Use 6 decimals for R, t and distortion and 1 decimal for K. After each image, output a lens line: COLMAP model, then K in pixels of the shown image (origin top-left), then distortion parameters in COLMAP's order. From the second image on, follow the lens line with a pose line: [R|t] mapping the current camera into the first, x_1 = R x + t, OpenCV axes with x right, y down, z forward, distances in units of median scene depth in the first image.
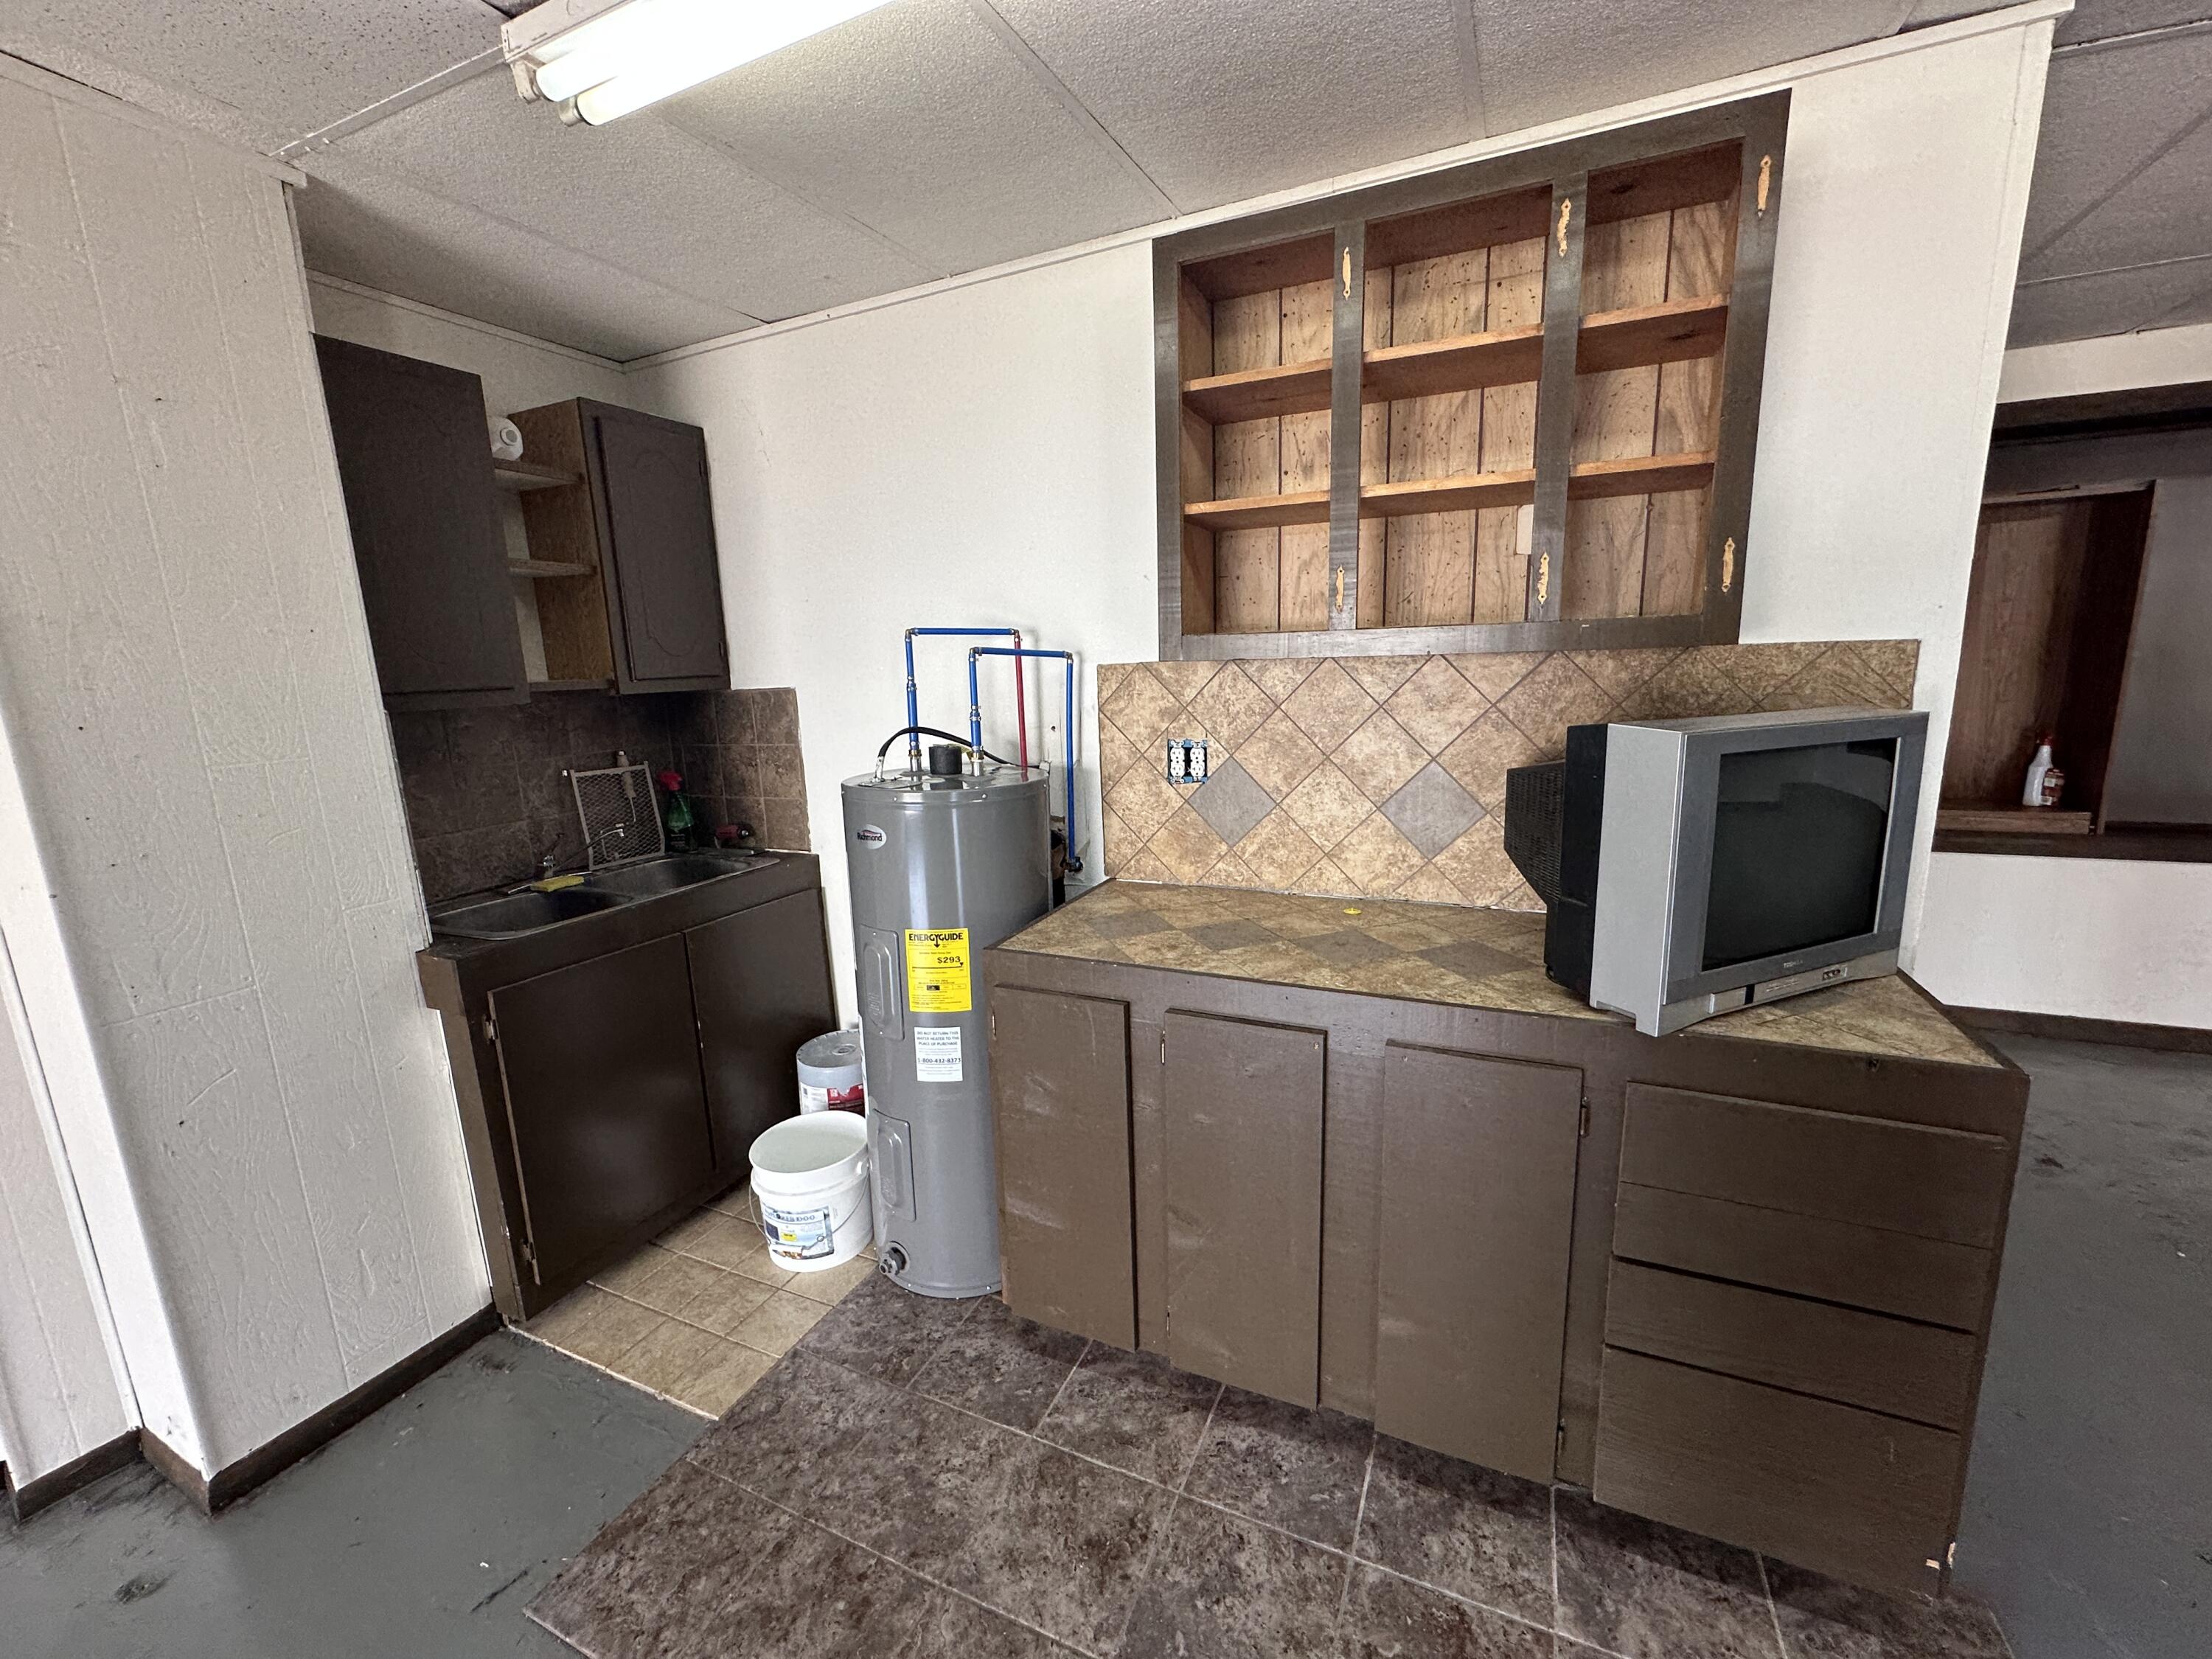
lens RADIAL K [[889.0, 0, 1109.3], [0, 889.0, 821.0], [0, 0, 1]] dist [0.002731, 0.000018]
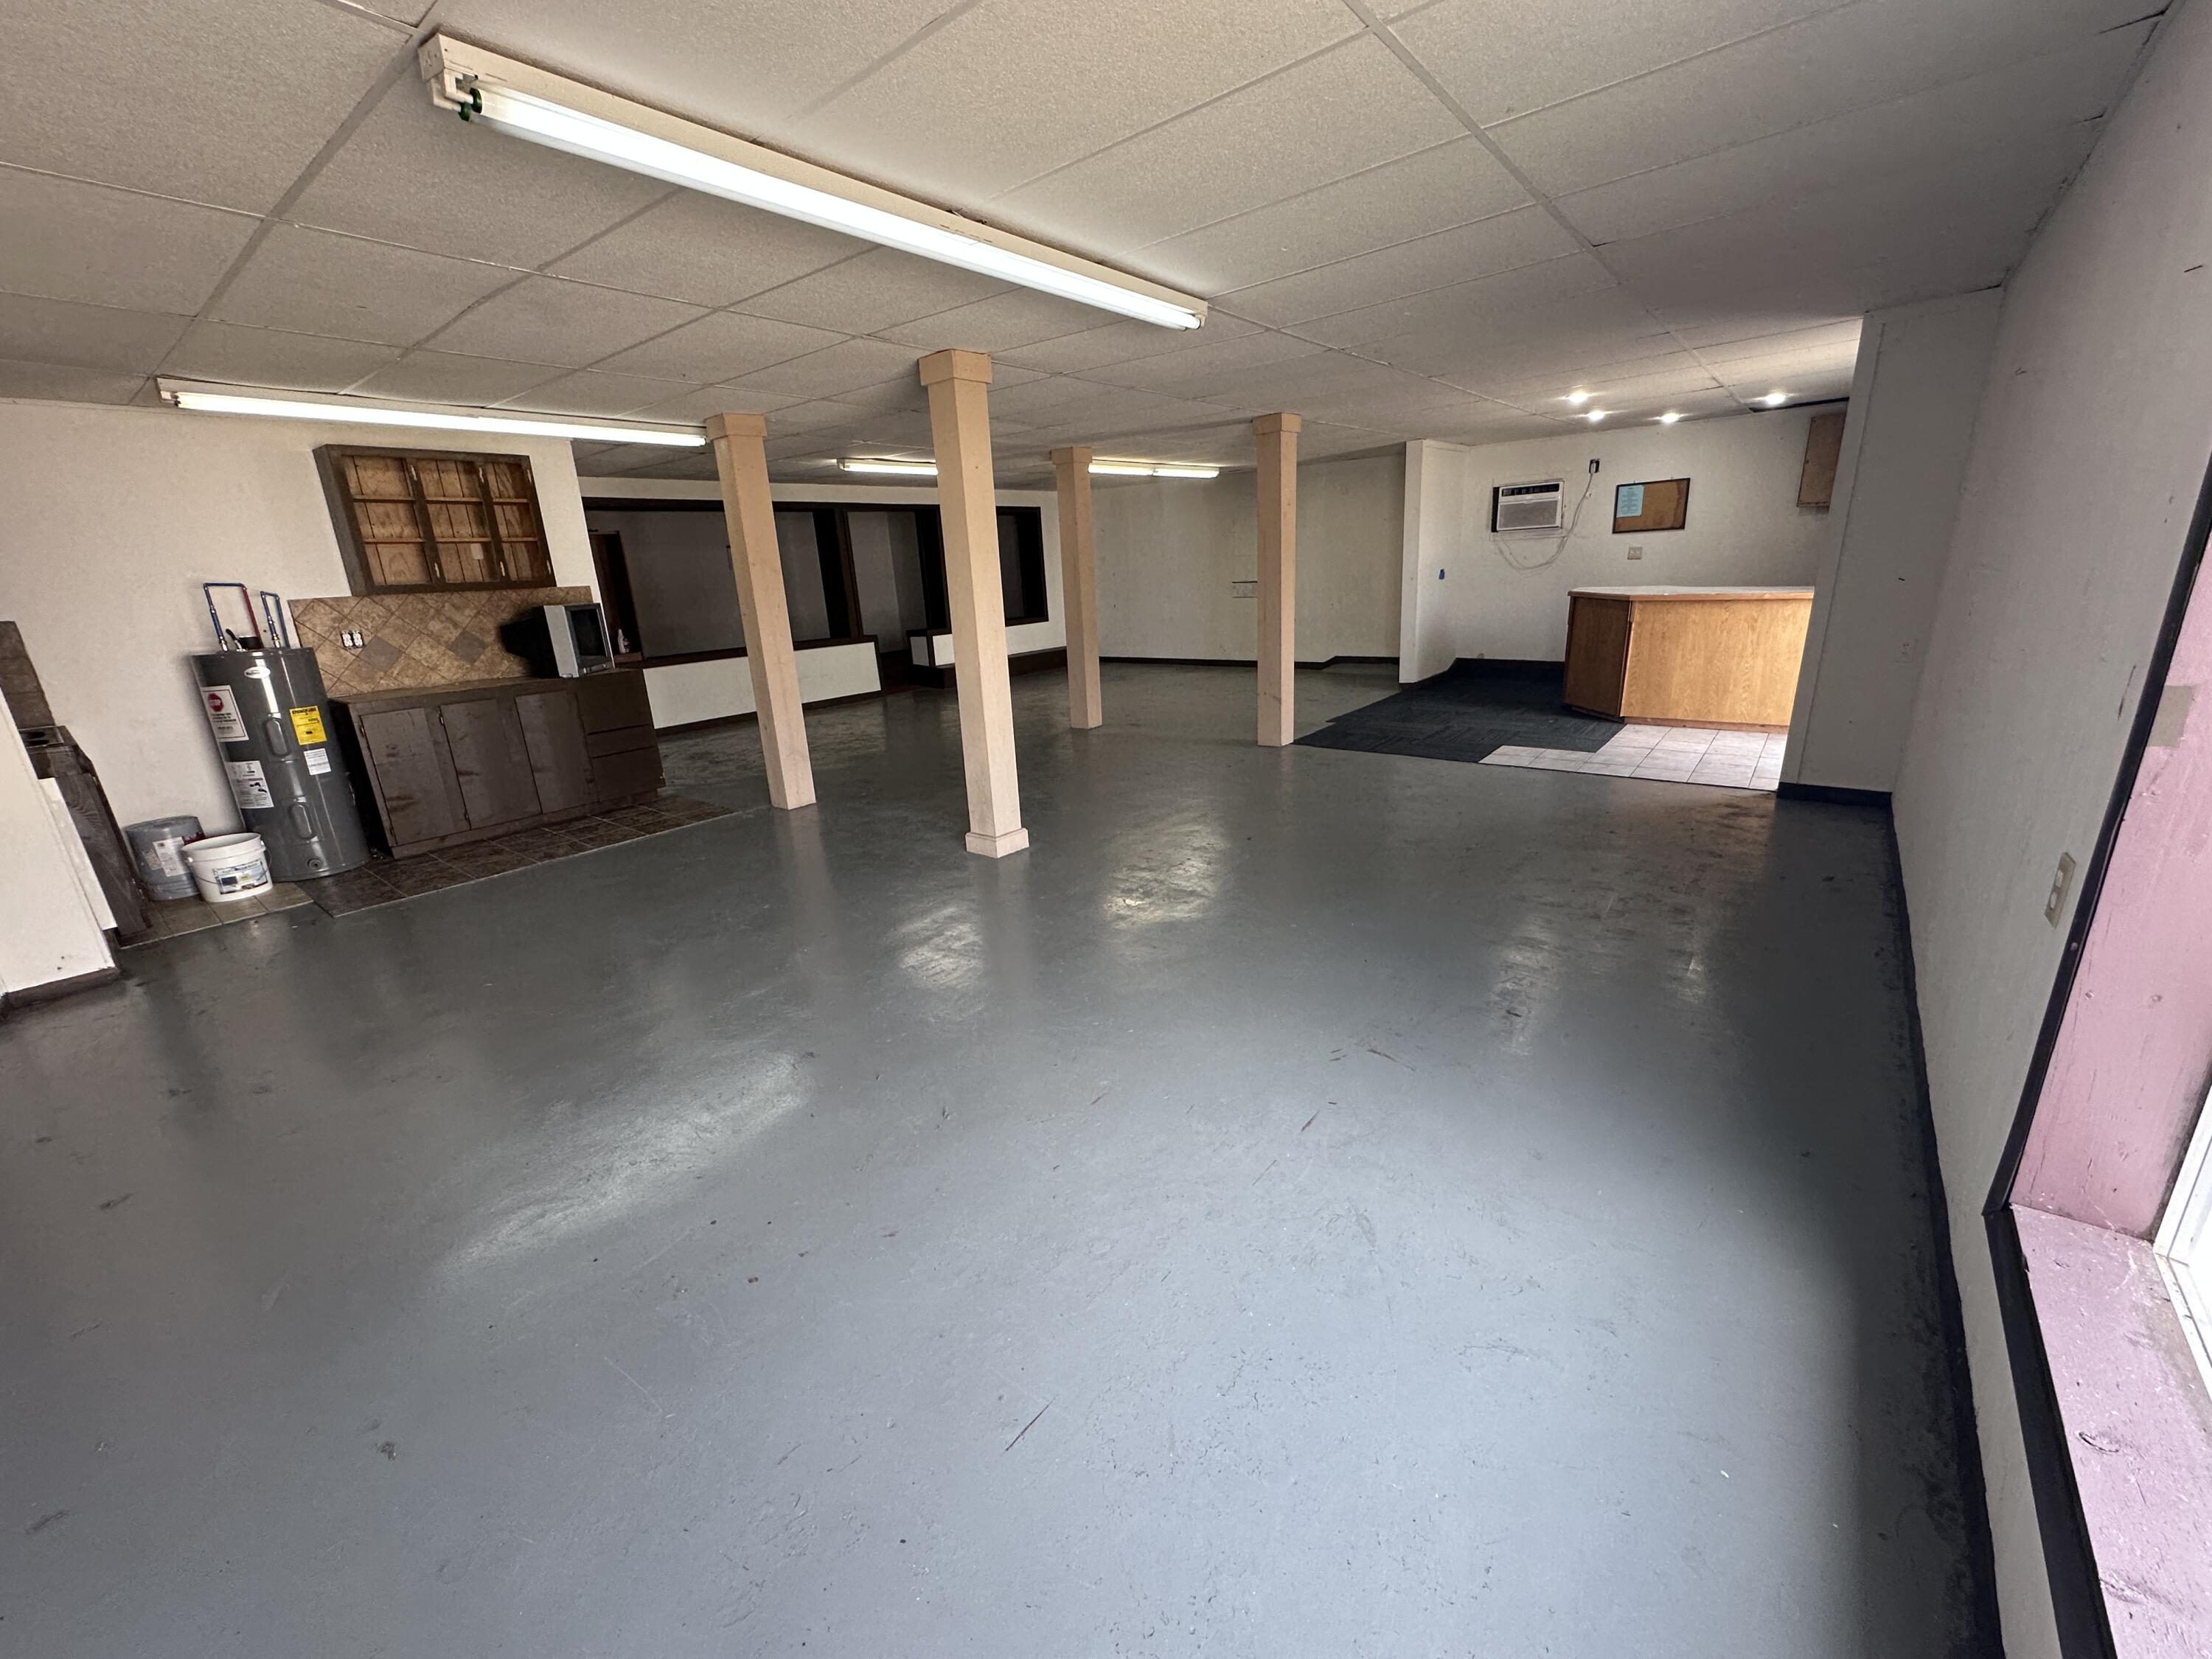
lens RADIAL K [[889.0, 0, 1095.3], [0, 889.0, 830.0], [0, 0, 1]] dist [0.002731, 0.000018]
pose [[0.261492, -0.261492, 0.929109, -1.780666], [0.209406, 0.955044, 0.209855, 0.343725], [-0.942216, 0.139686, 0.304494, -1.568782]]
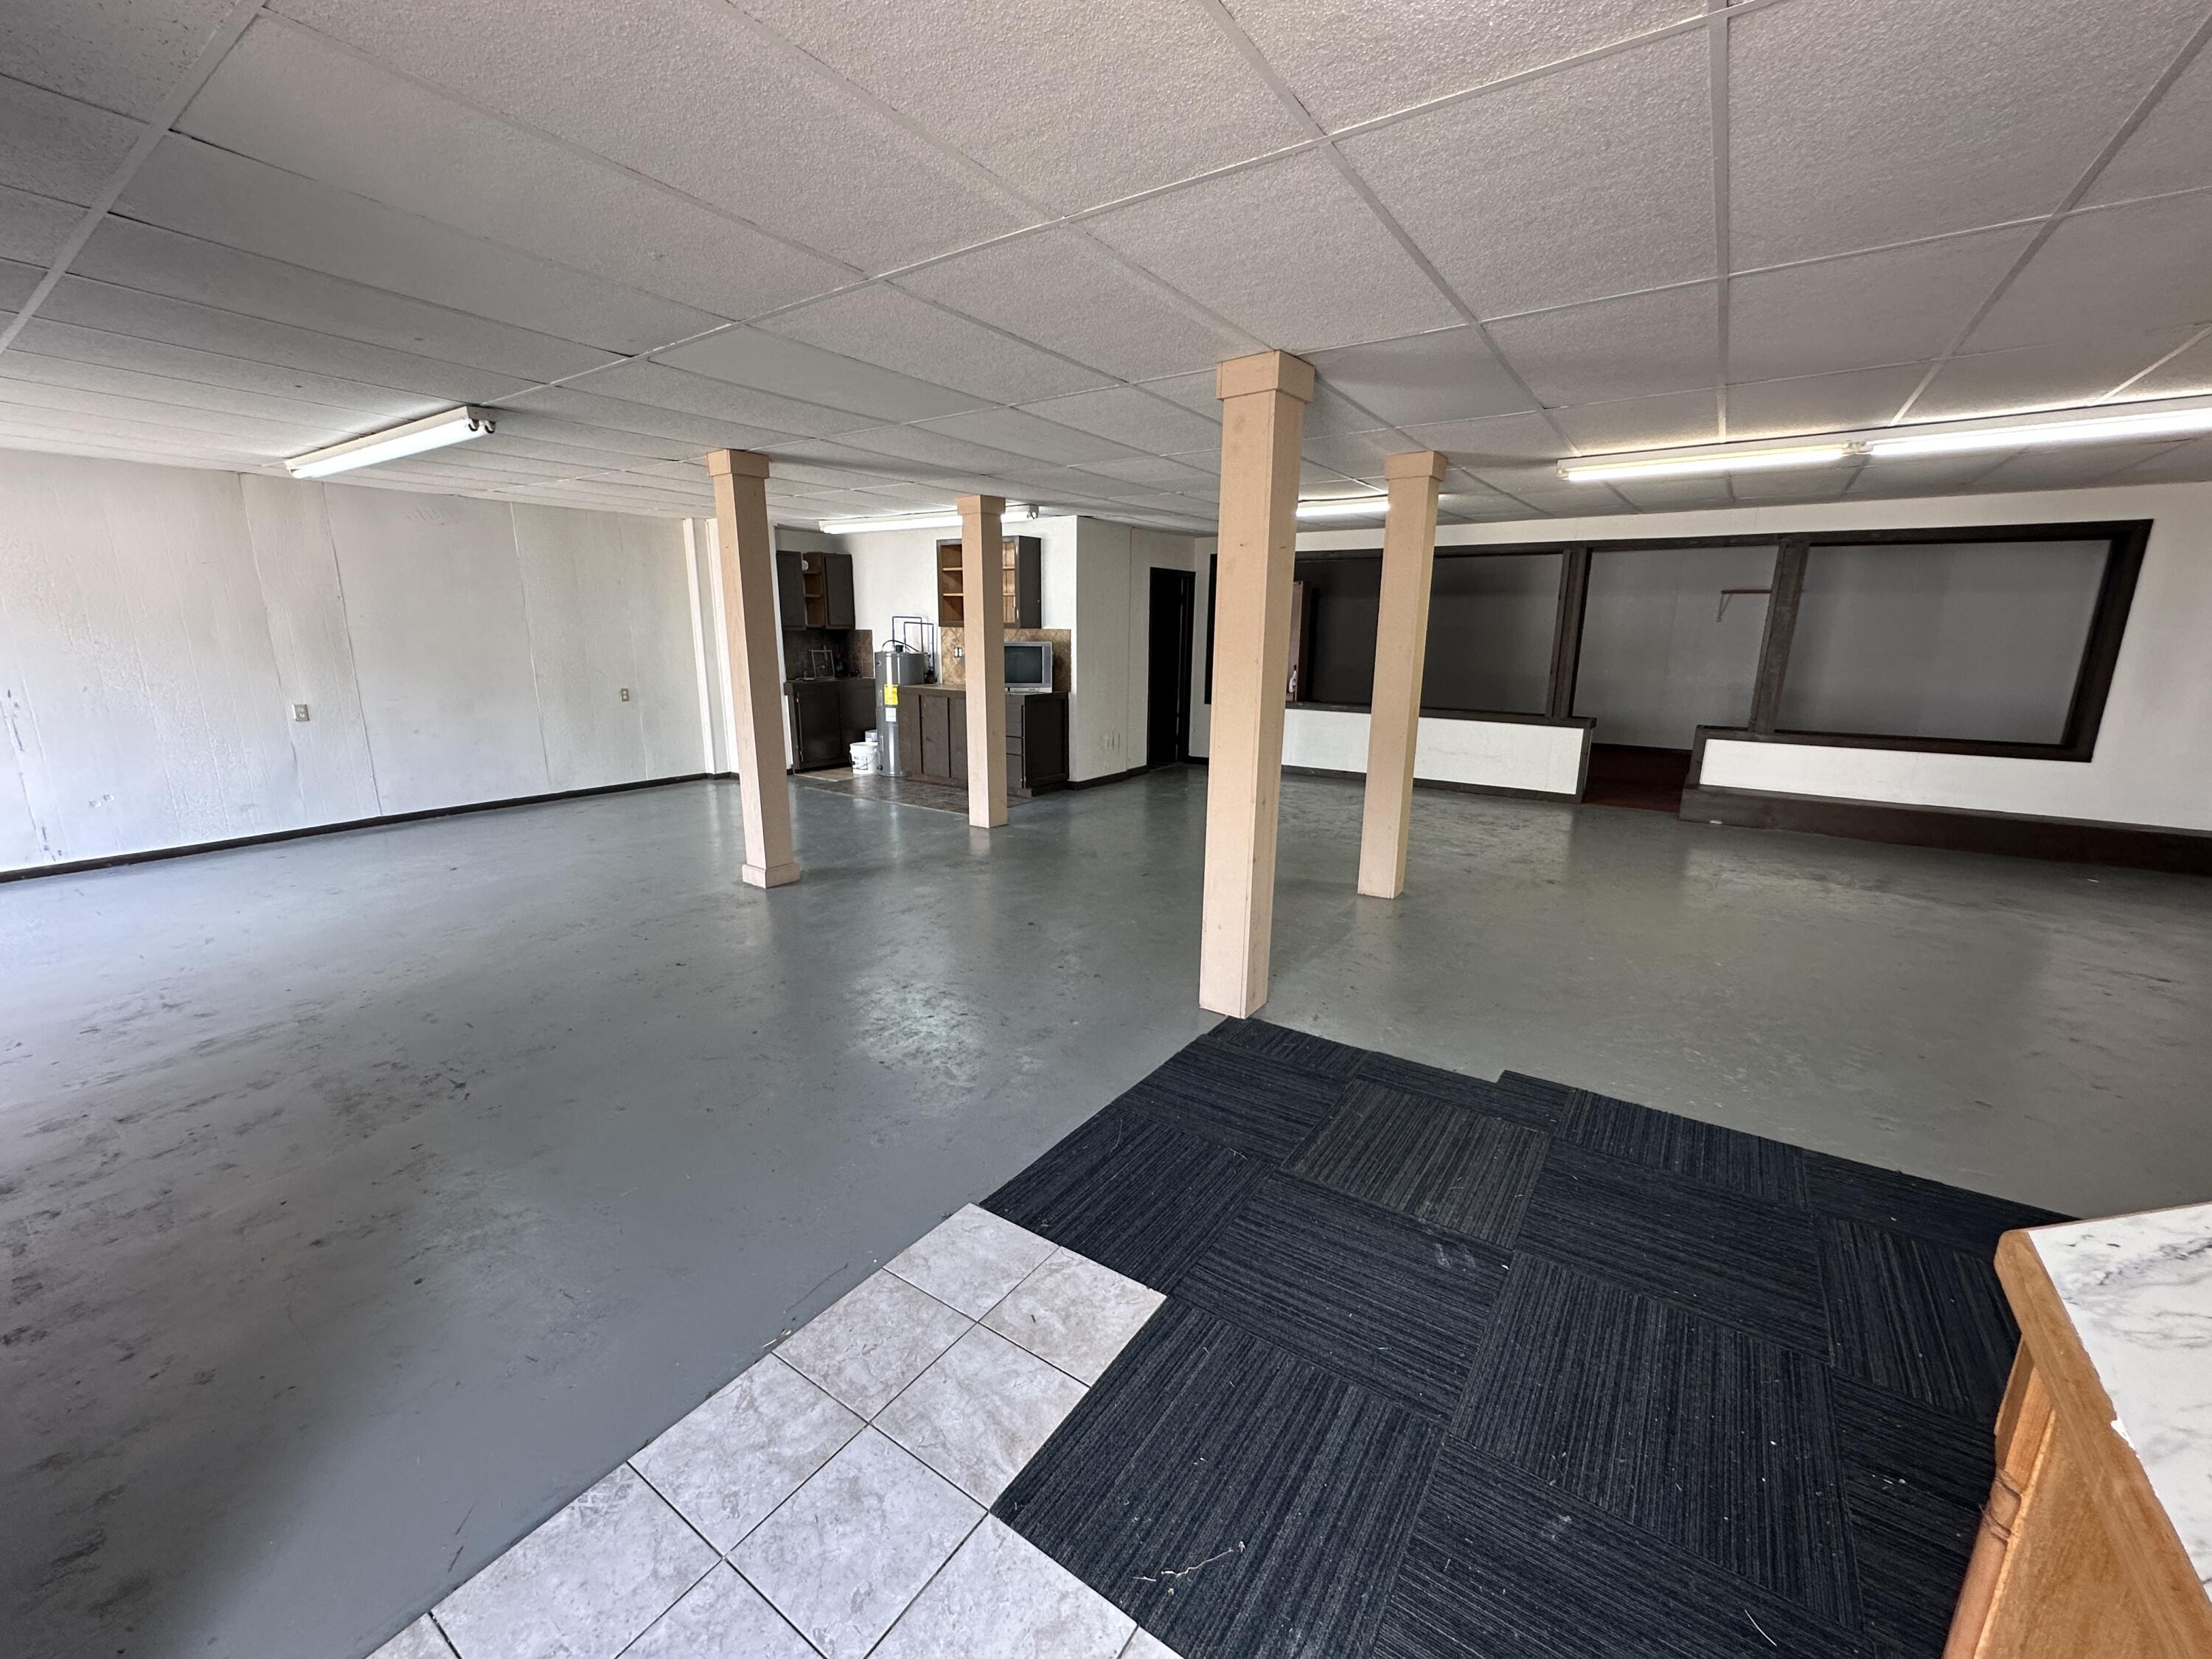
lens RADIAL K [[889.0, 0, 1096.7], [0, 889.0, 819.4], [0, 0, 1]] dist [0.002731, 0.000018]
pose [[0.983096, 0.077422, -0.165915, 1.437982], [-0.069976, 0.996281, 0.050273, 0.445171], [0.169191, -0.037813, 0.984858, -2.898808]]
